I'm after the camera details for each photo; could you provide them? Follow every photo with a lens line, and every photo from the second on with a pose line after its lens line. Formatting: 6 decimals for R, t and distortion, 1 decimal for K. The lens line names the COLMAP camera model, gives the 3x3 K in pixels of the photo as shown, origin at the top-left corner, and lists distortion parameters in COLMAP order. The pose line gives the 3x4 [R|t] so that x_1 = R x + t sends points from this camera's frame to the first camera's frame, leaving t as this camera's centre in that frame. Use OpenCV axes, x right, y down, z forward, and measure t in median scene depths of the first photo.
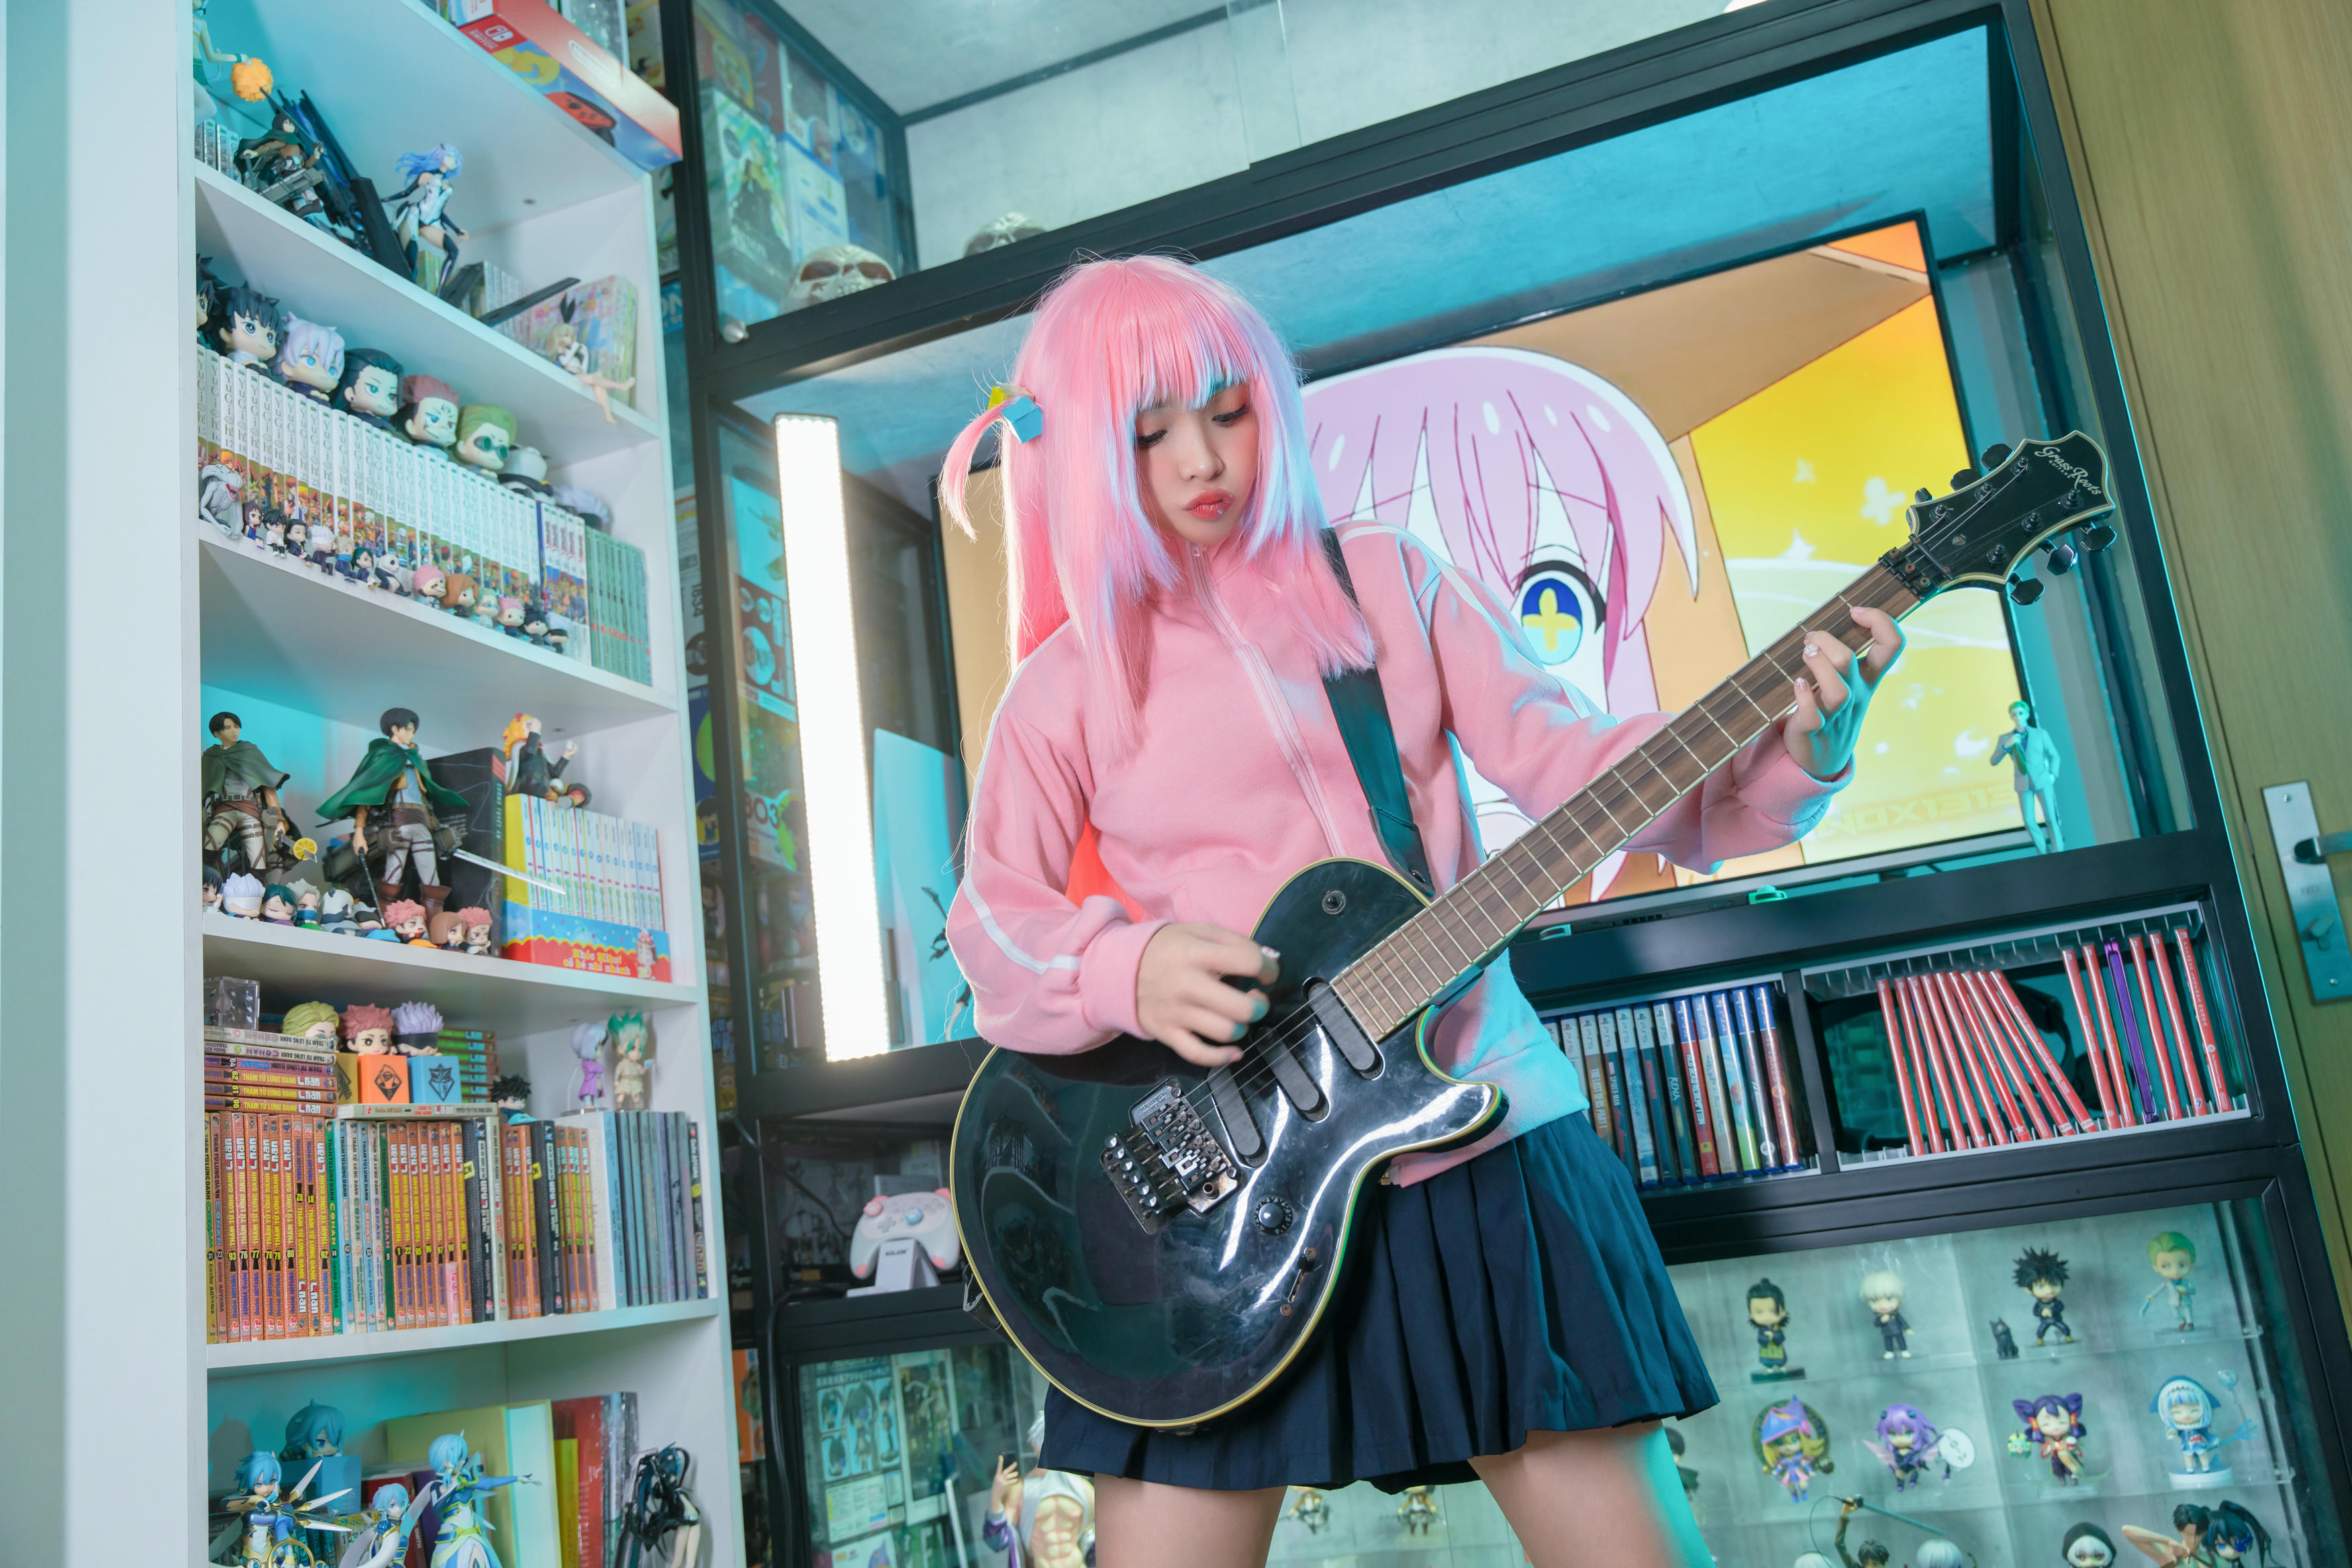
lens RADIAL K [[2099.6, 0, 1194.5], [0, 2099.6, 797.3], [0, 0, 1]] dist [0.002500, -0.011106]
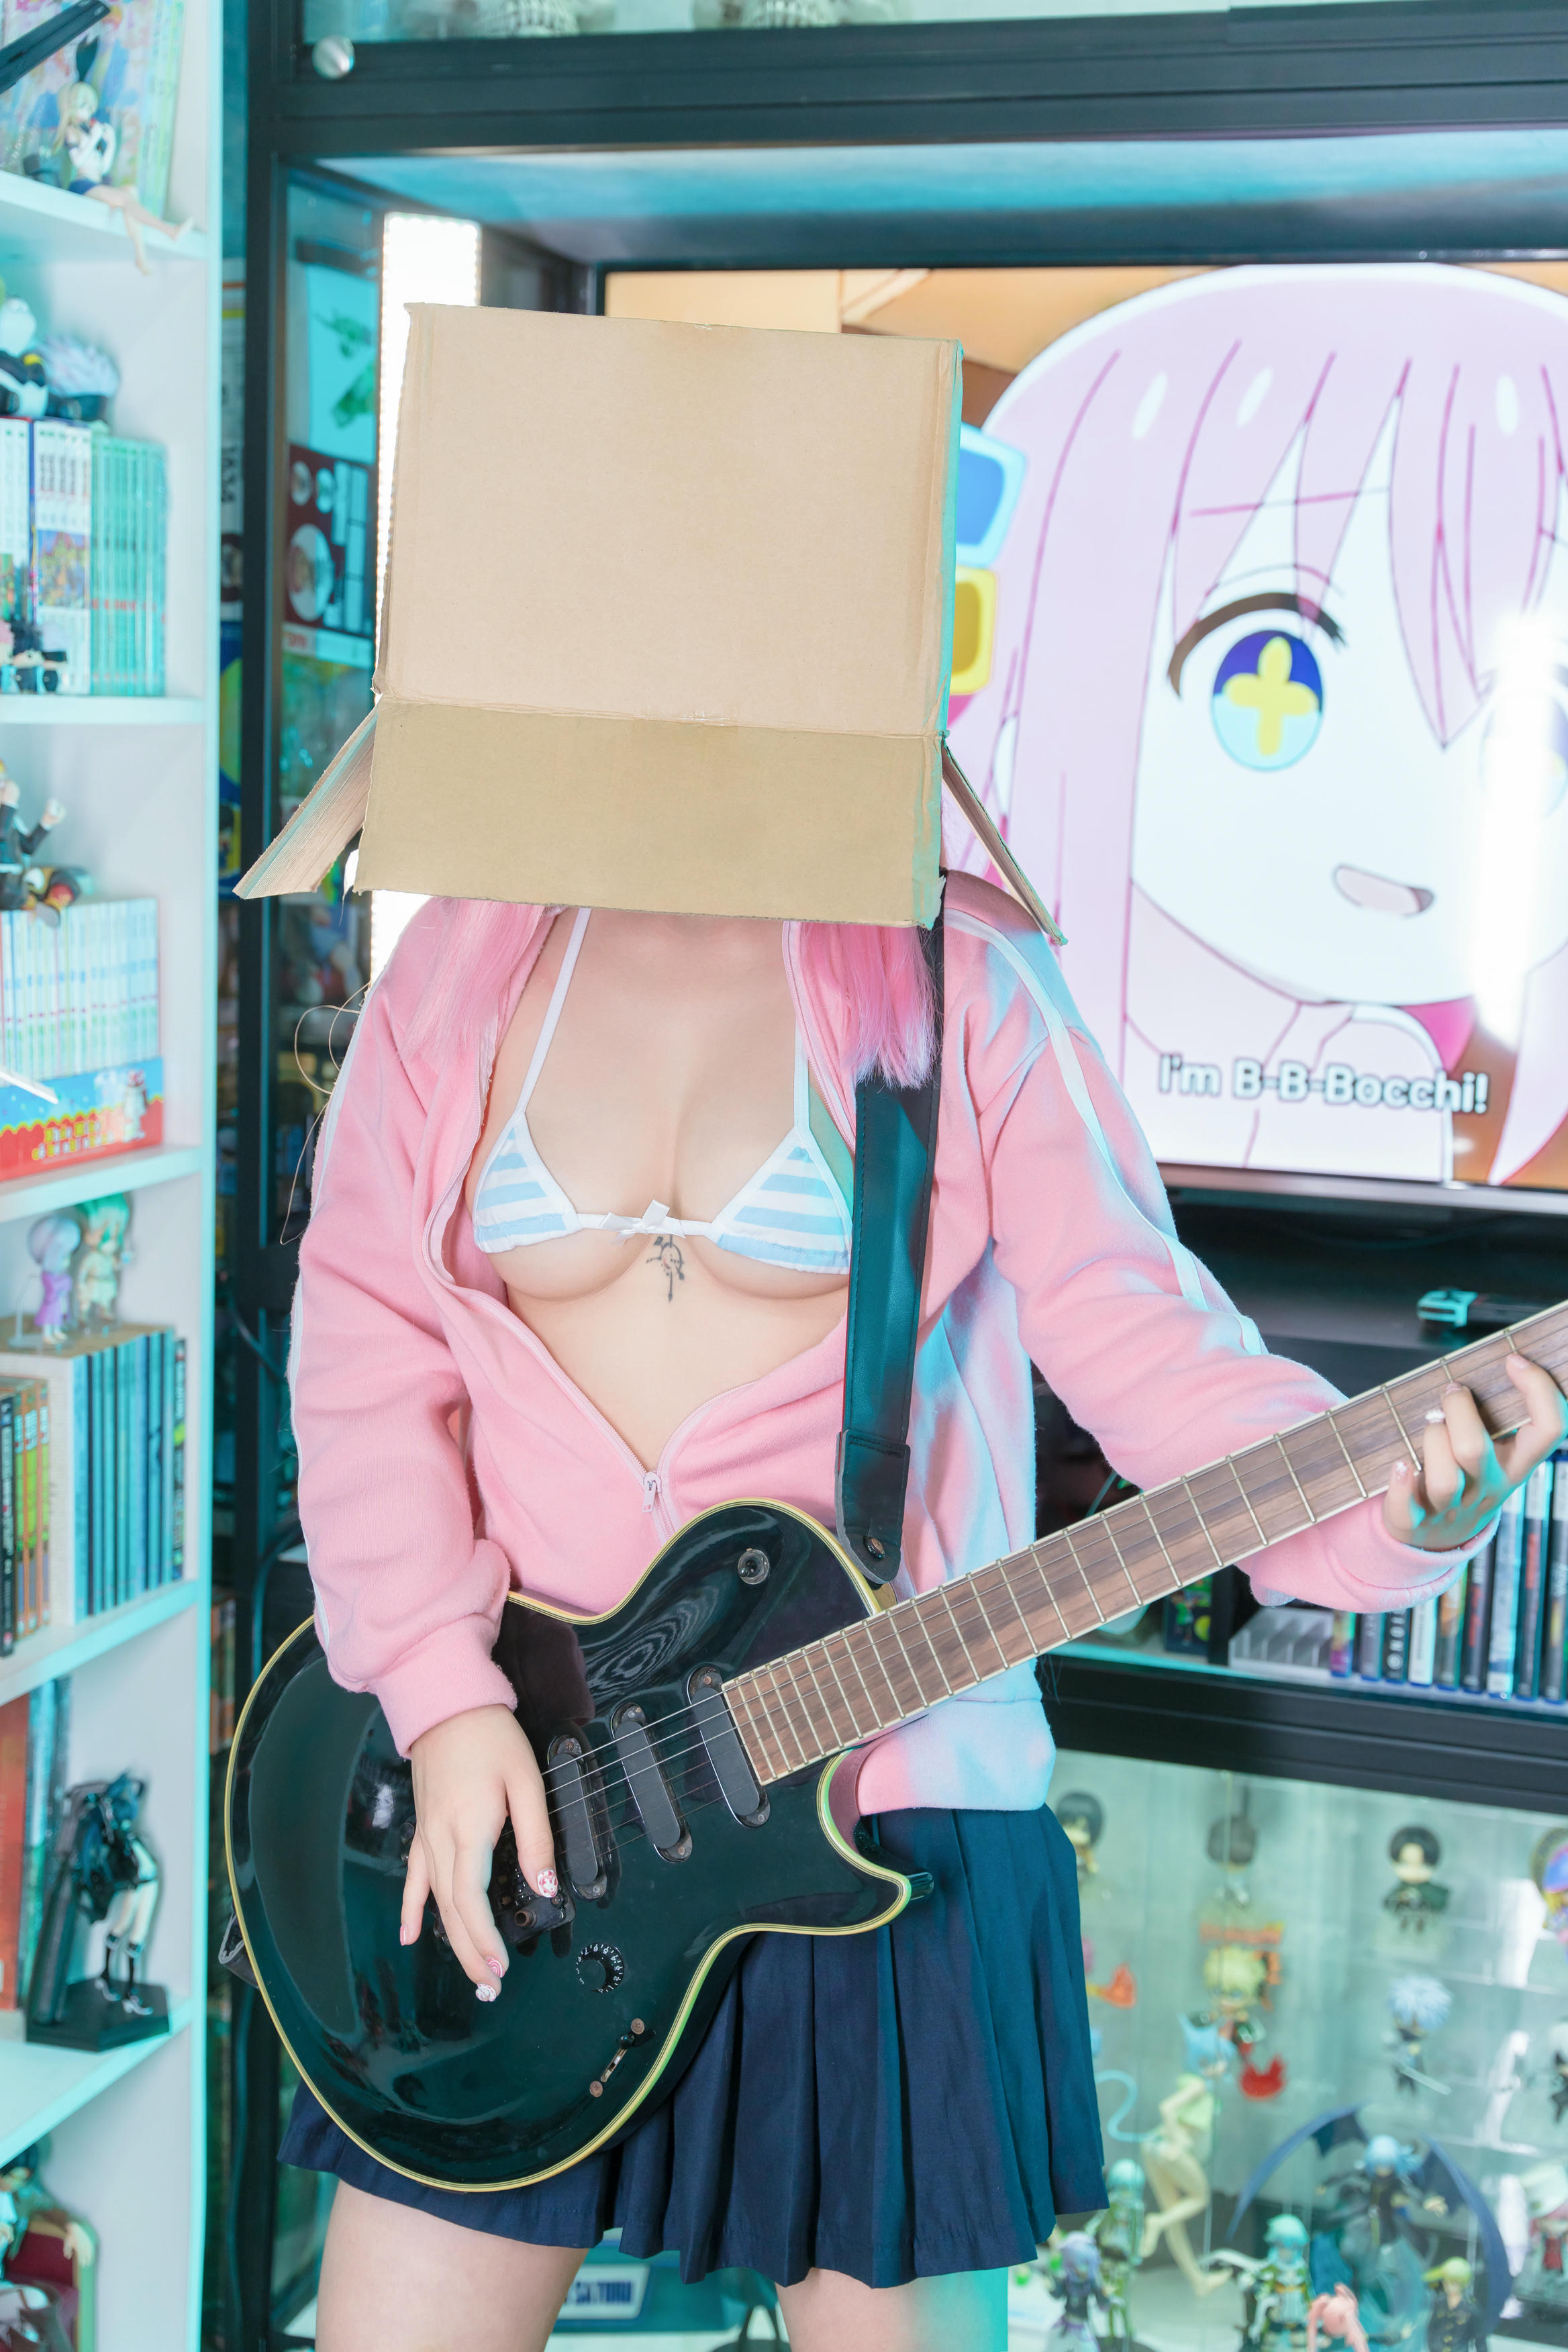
lens RADIAL K [[3324.5, 0, 802.7], [0, 3324.5, 1174.2], [0, 0, 1]] dist [0.024858, 0.000000]
pose [[0.986931, 0.144041, 0.072244, -0.121035], [-0.160251, 0.924405, 0.346114, -0.312601], [-0.016928, -0.353167, 0.935407, -0.025907]]
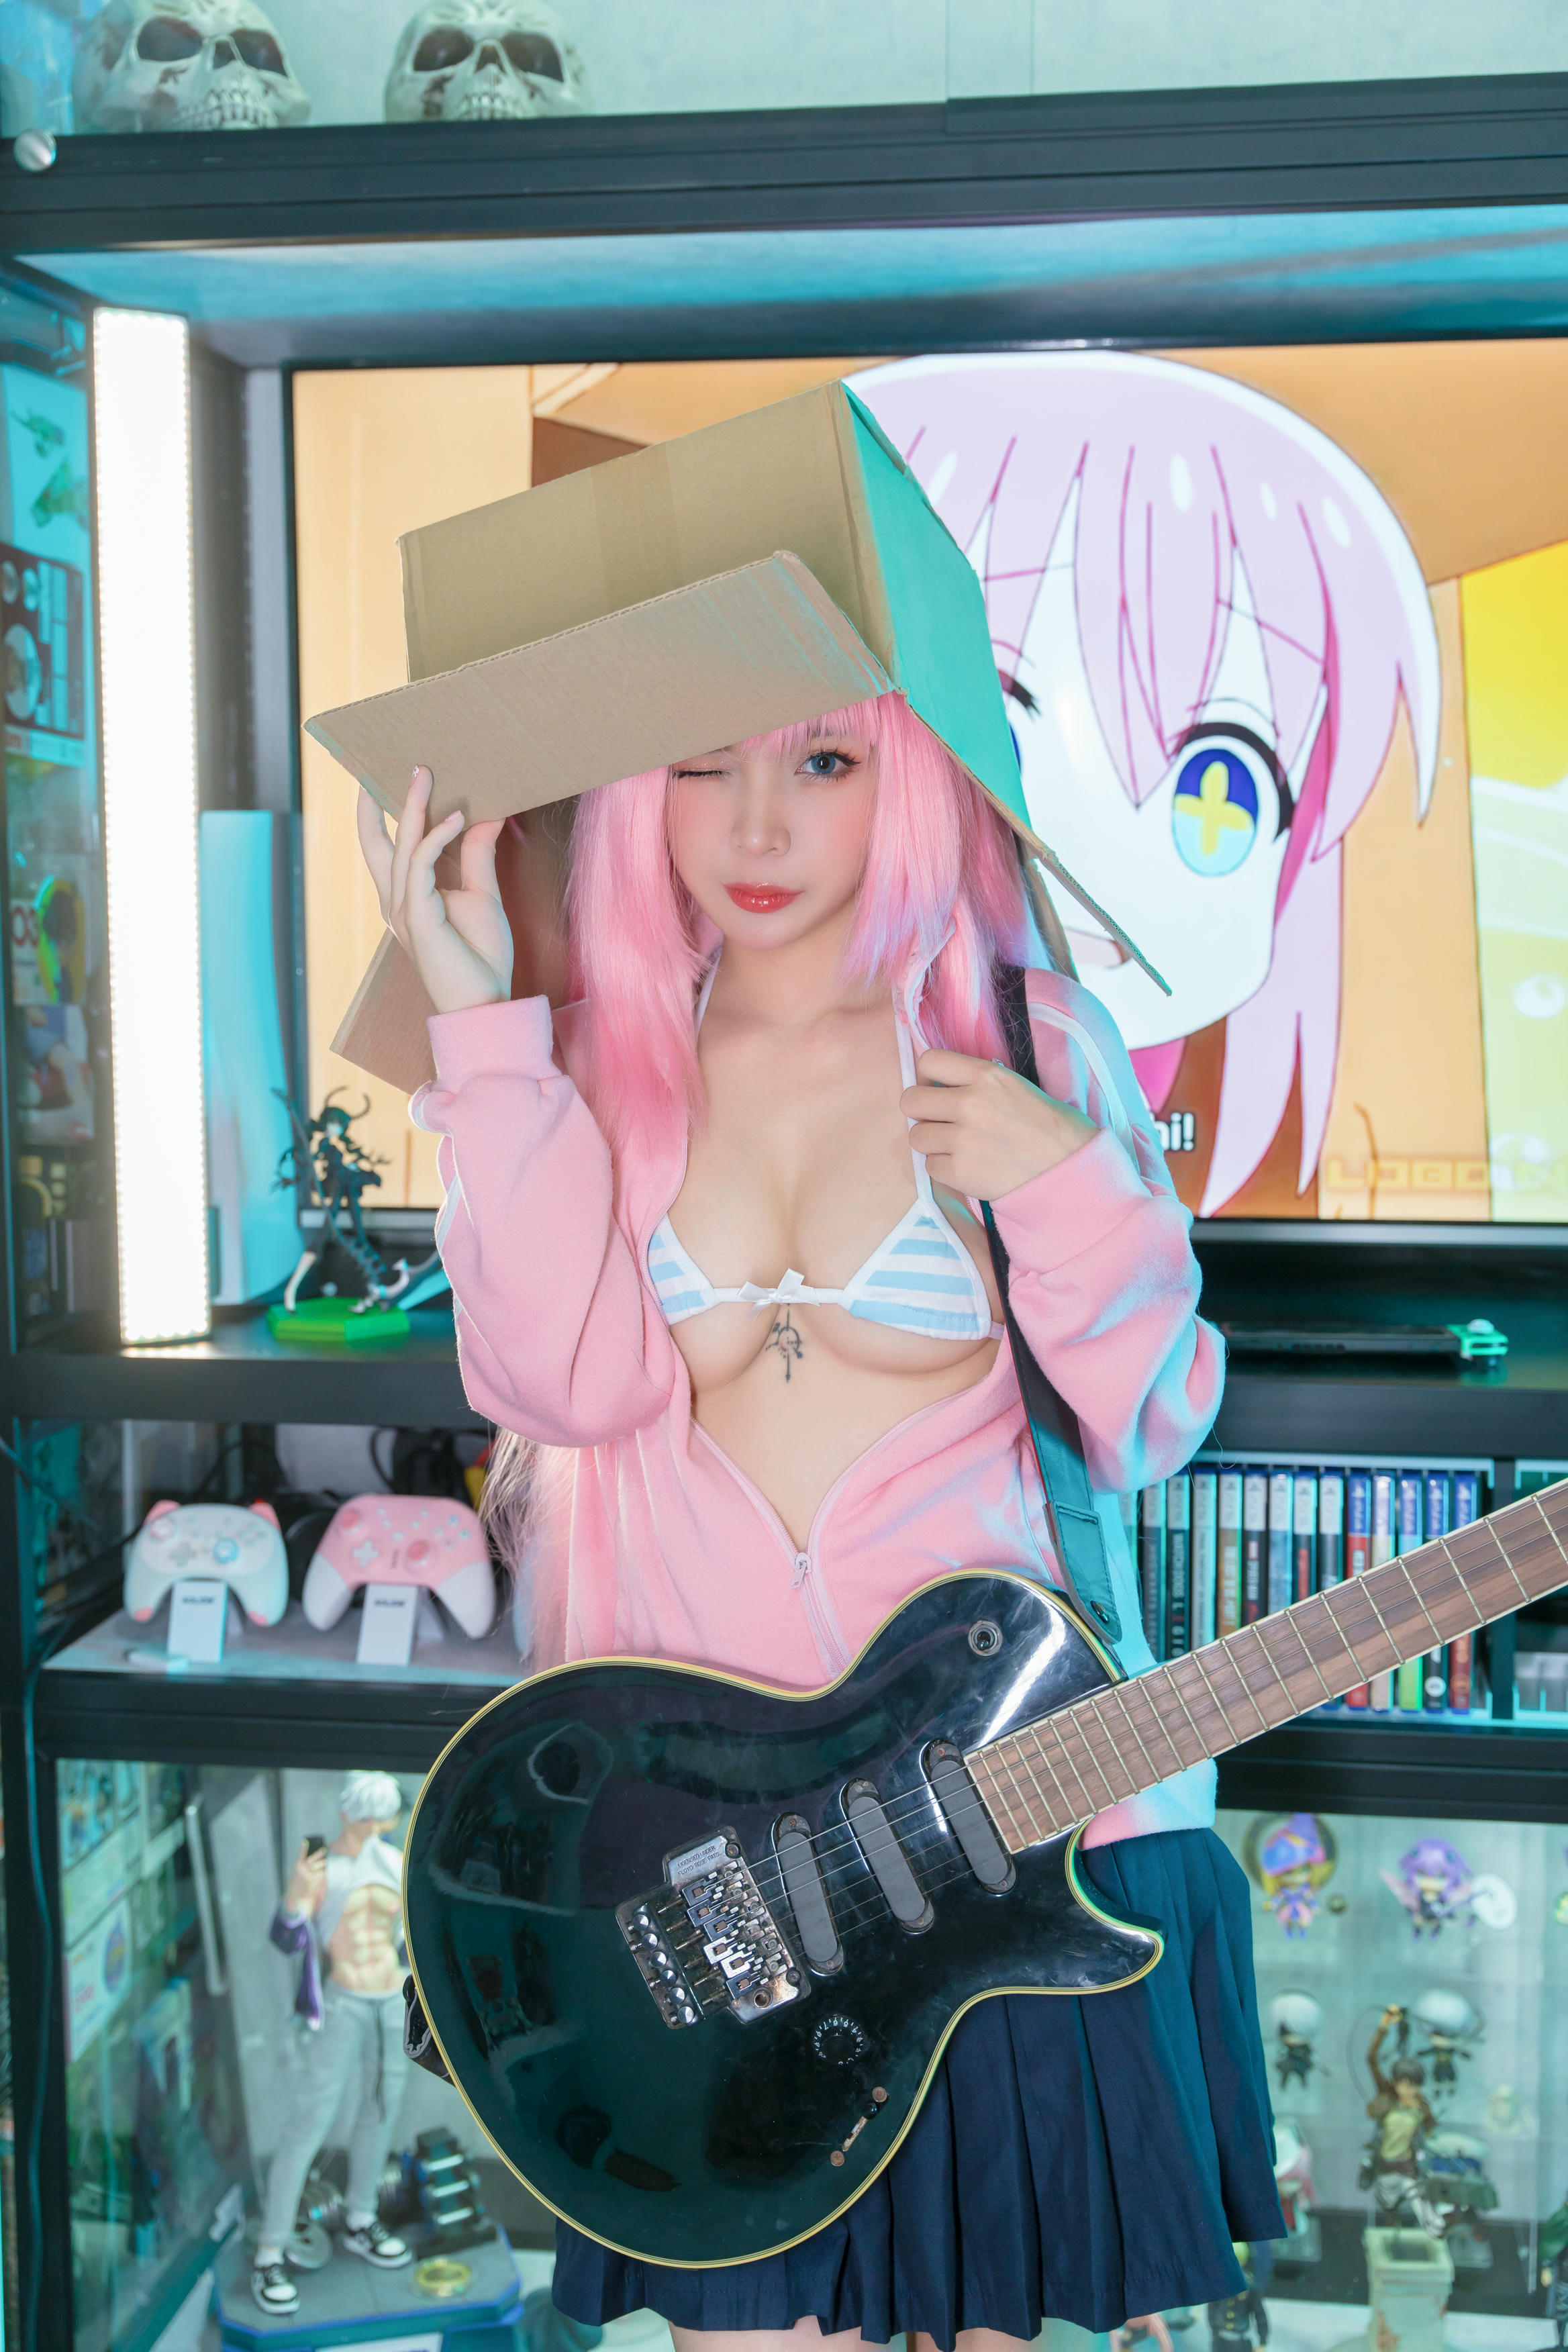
lens RADIAL K [[2973.0, 0, 776.7], [0, 2973.0, 1180.2], [0, 0, 1]] dist [0.012876, 0.000000]
pose [[0.967026, 0.088900, 0.238659, -0.214392], [-0.161835, 0.938075, 0.306309, -0.270058], [-0.196649, -0.334832, 0.921529, 0.077532]]
